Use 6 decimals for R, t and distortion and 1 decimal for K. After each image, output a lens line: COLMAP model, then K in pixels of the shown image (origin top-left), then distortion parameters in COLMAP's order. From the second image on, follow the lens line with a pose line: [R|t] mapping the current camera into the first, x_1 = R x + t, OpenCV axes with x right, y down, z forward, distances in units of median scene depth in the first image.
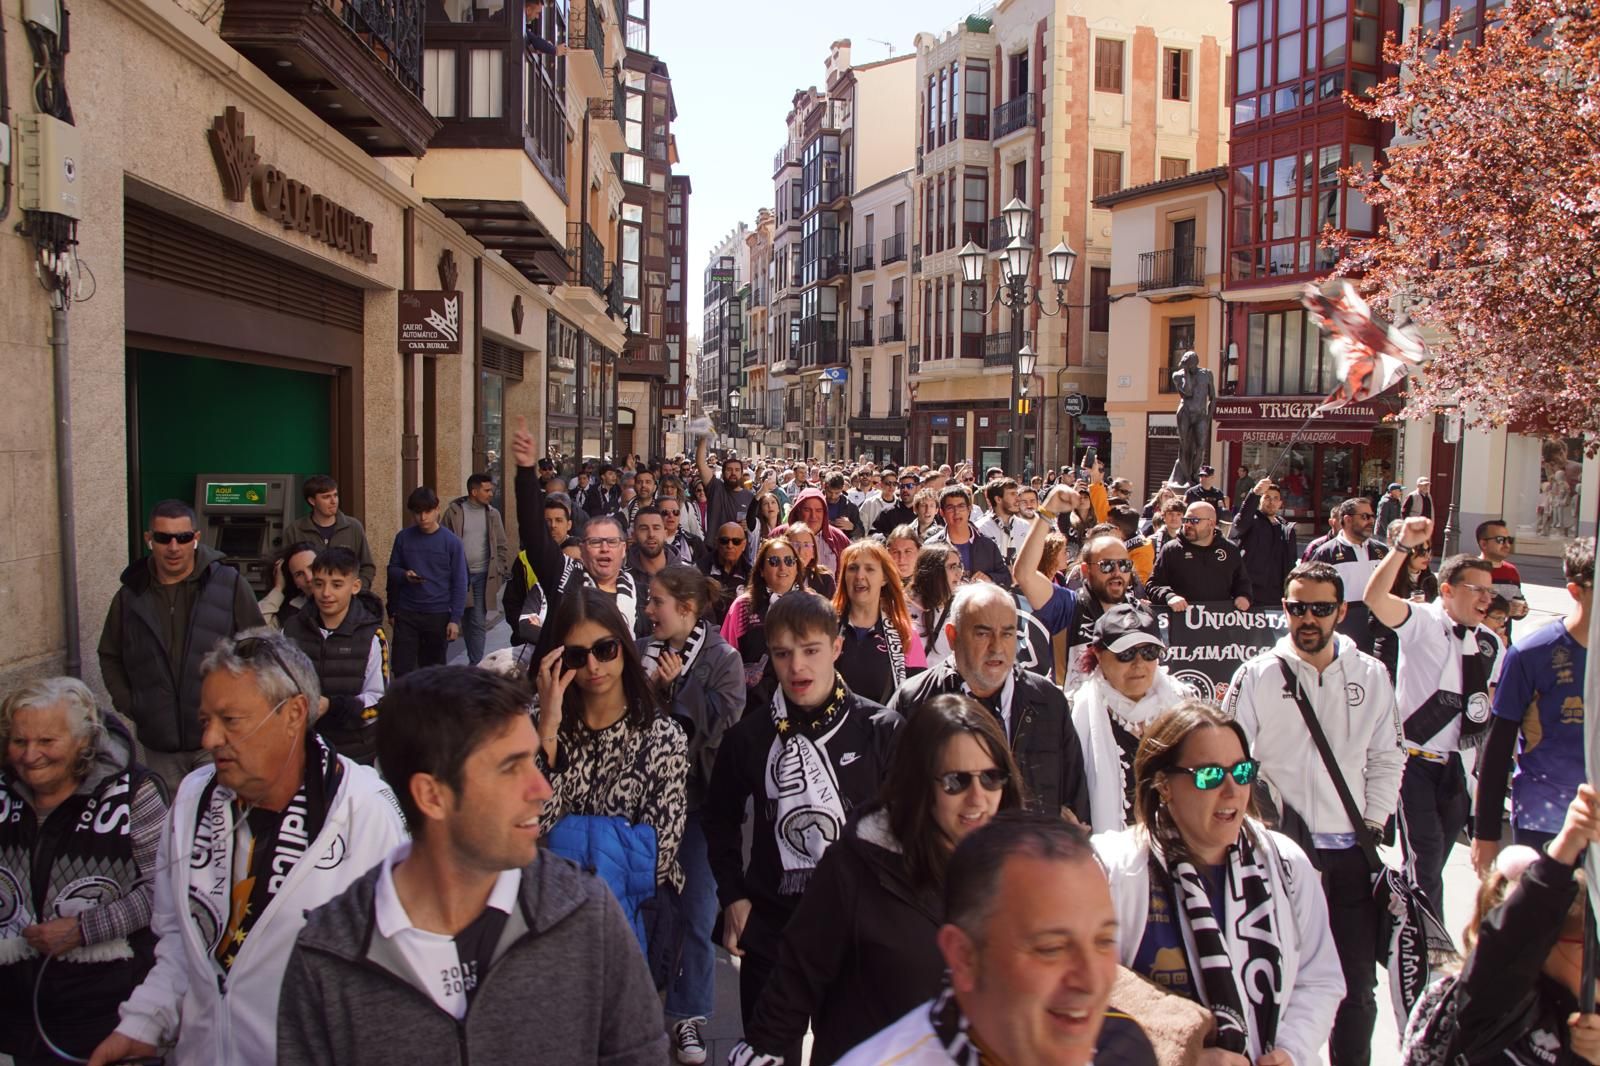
lens RADIAL K [[1375.4, 0, 796.6], [0, 1375.4, 530.5], [0, 0, 1]] dist [-0.145024, 0.188152]
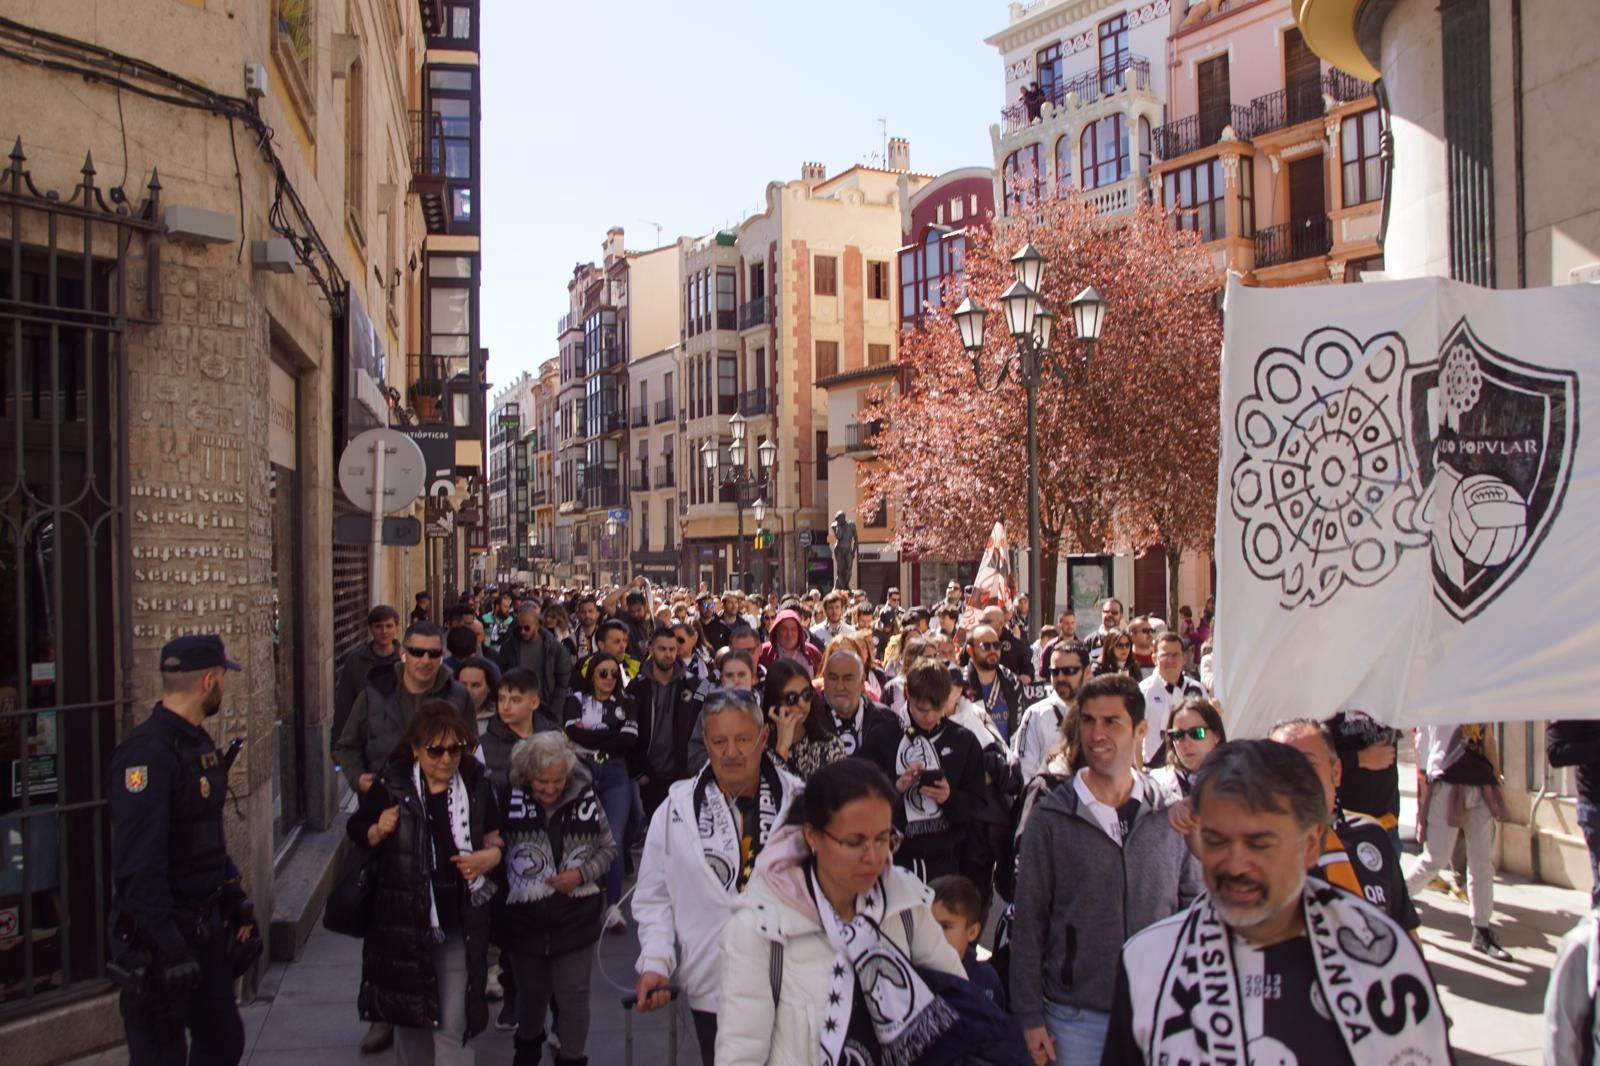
lens RADIAL K [[1490.0, 0, 799.8], [0, 1490.0, 533.5], [0, 0, 1]] dist [-0.137642, 0.001064]
pose [[0.987952, -0.027043, 0.152380, -0.016155], [0.040446, 0.995512, -0.085558, 0.022118], [-0.149382, 0.090691, 0.984612, -0.354128]]
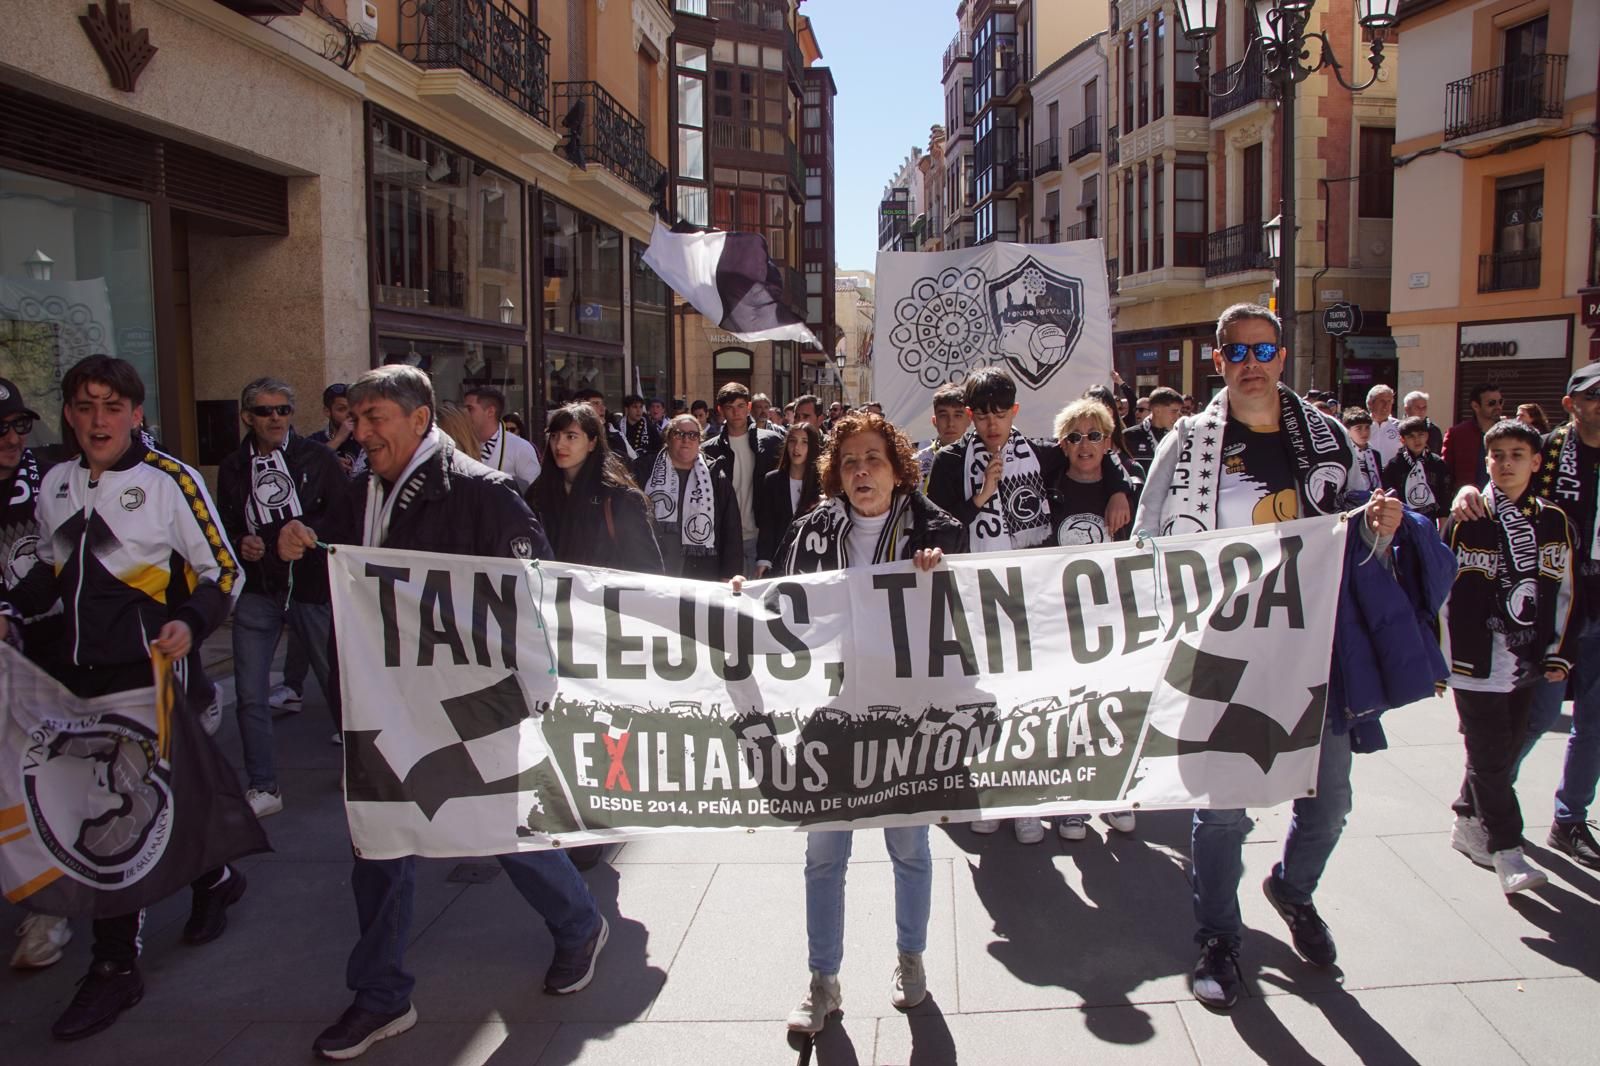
lens RADIAL K [[1375.4, 0, 796.6], [0, 1375.4, 530.5], [0, 0, 1]] dist [-0.145024, 0.188152]
pose [[0.988508, -0.010791, -0.150781, 0.027458], [0.014674, 0.999588, 0.024662, -0.004711], [0.150453, -0.026591, 0.988260, 0.243182]]
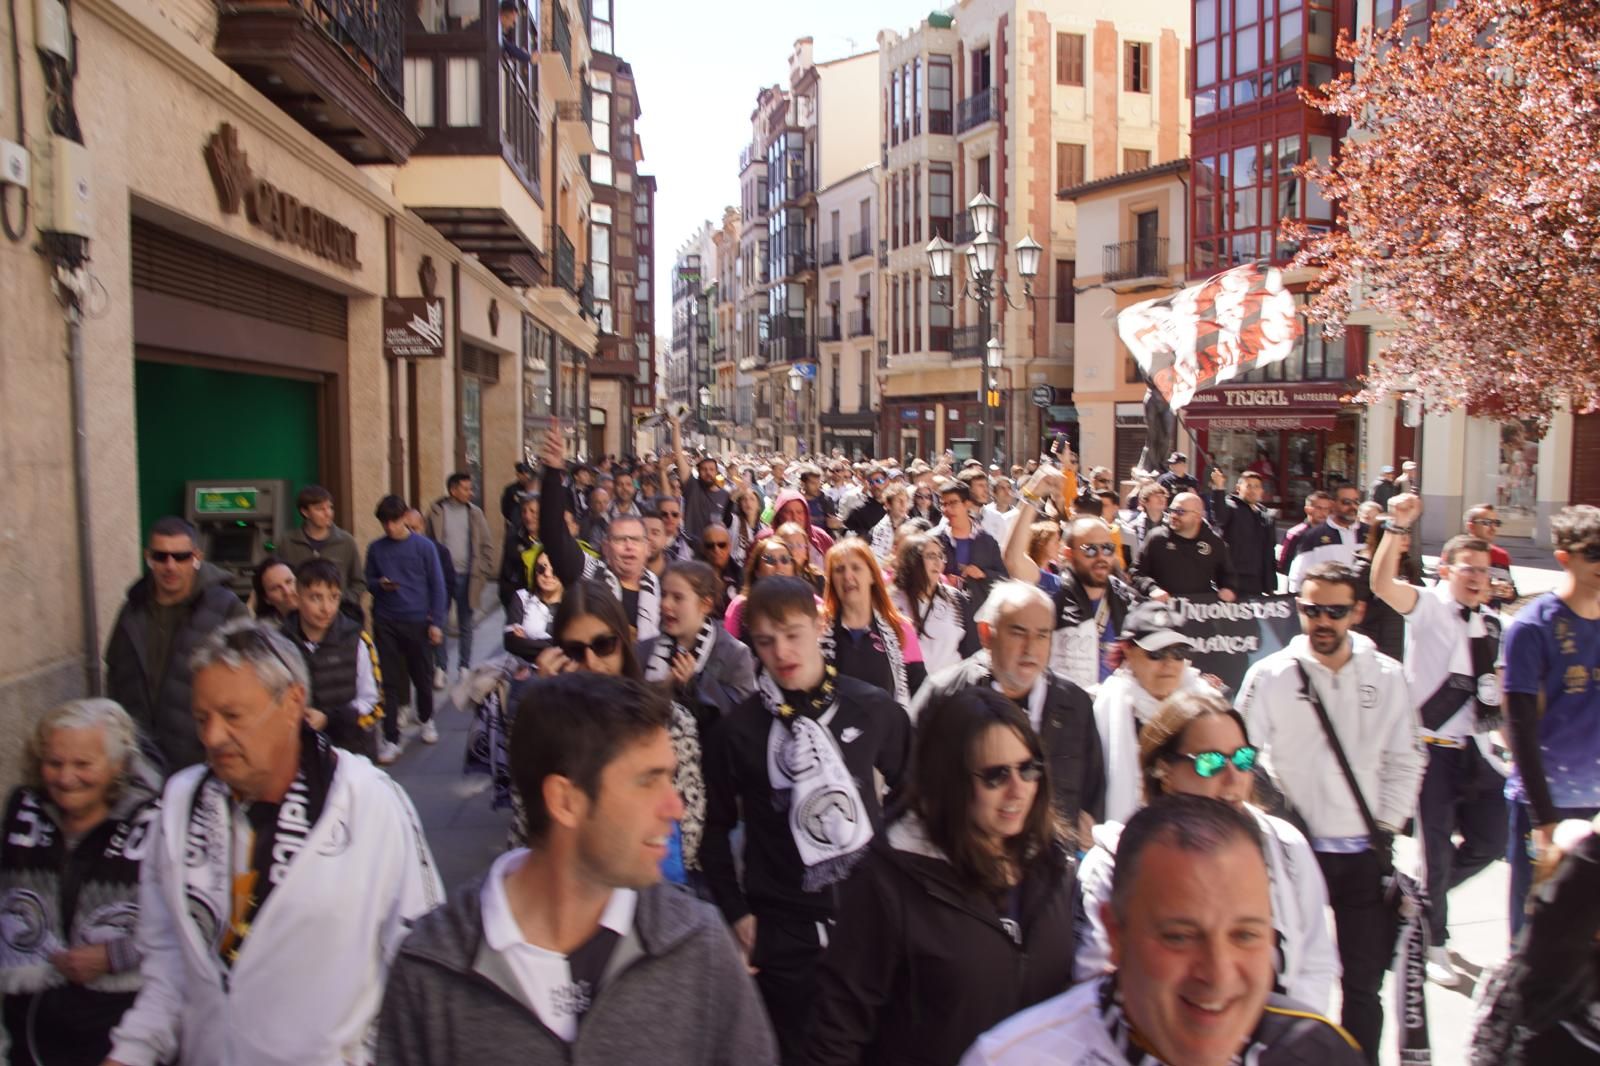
lens RADIAL K [[1375.4, 0, 796.6], [0, 1375.4, 530.5], [0, 0, 1]] dist [-0.145024, 0.188152]
pose [[0.999555, -0.020738, 0.021437, -0.001975], [0.020673, 0.999781, 0.003244, 0.000389], [-0.021500, -0.002799, 0.999765, -0.006492]]
